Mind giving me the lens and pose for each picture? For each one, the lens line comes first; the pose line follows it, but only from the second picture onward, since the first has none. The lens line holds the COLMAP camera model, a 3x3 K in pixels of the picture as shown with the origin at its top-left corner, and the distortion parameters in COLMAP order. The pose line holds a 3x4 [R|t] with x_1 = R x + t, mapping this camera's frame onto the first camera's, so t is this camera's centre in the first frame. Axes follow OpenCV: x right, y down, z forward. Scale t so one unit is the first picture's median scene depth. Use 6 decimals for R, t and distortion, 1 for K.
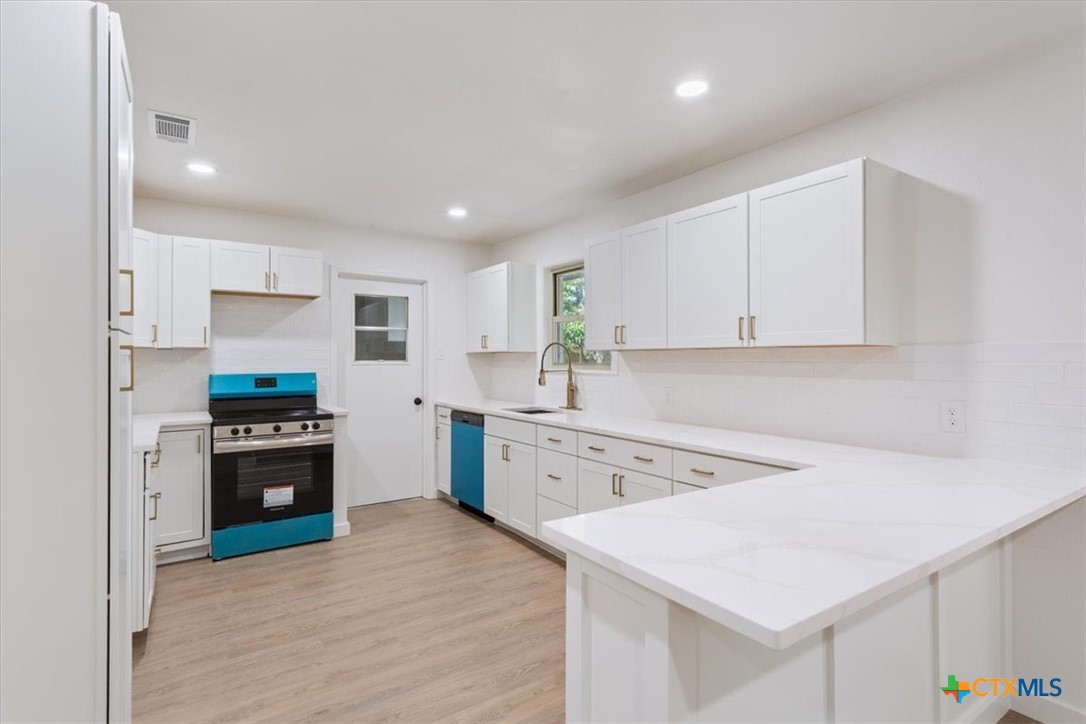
lens RADIAL K [[534.4, 0, 543.0], [0, 534.4, 362.0], [0, 0, 1]] dist [-0.002898, 0.000300]
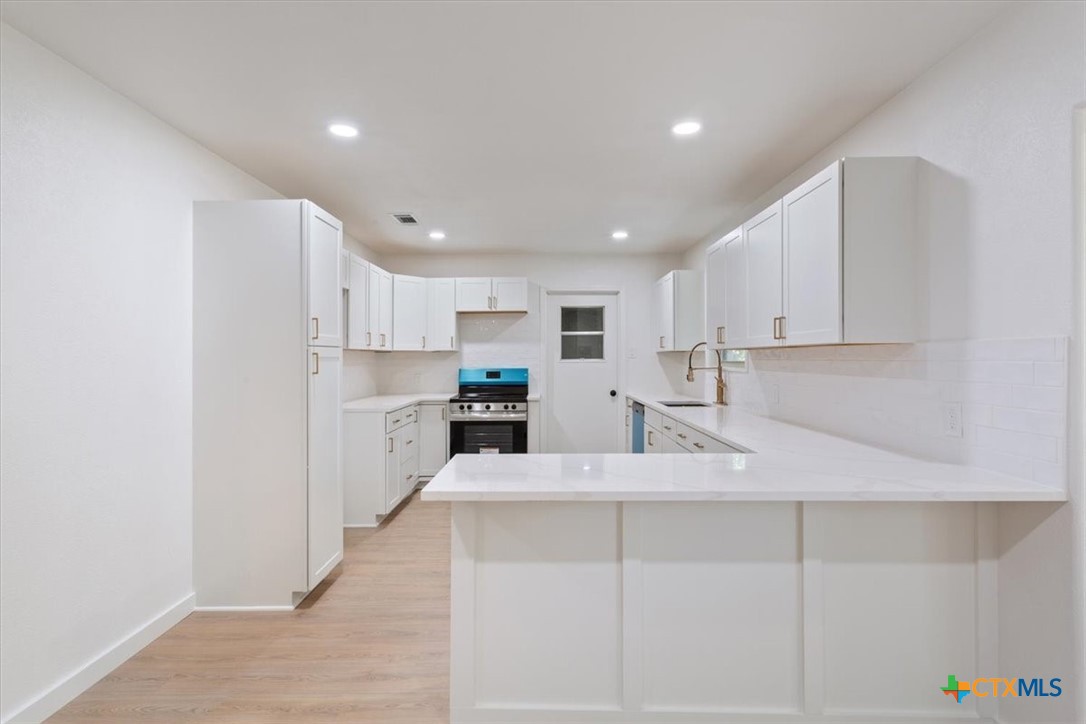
lens RADIAL K [[534.4, 0, 543.0], [0, 534.4, 362.0], [0, 0, 1]] dist [-0.002898, 0.000300]
pose [[0.827693, 0.001575, -0.561179, 0.375005], [0.000474, 0.999994, 0.003506, -0.000084], [0.561181, -0.003168, 0.827687, -0.087739]]
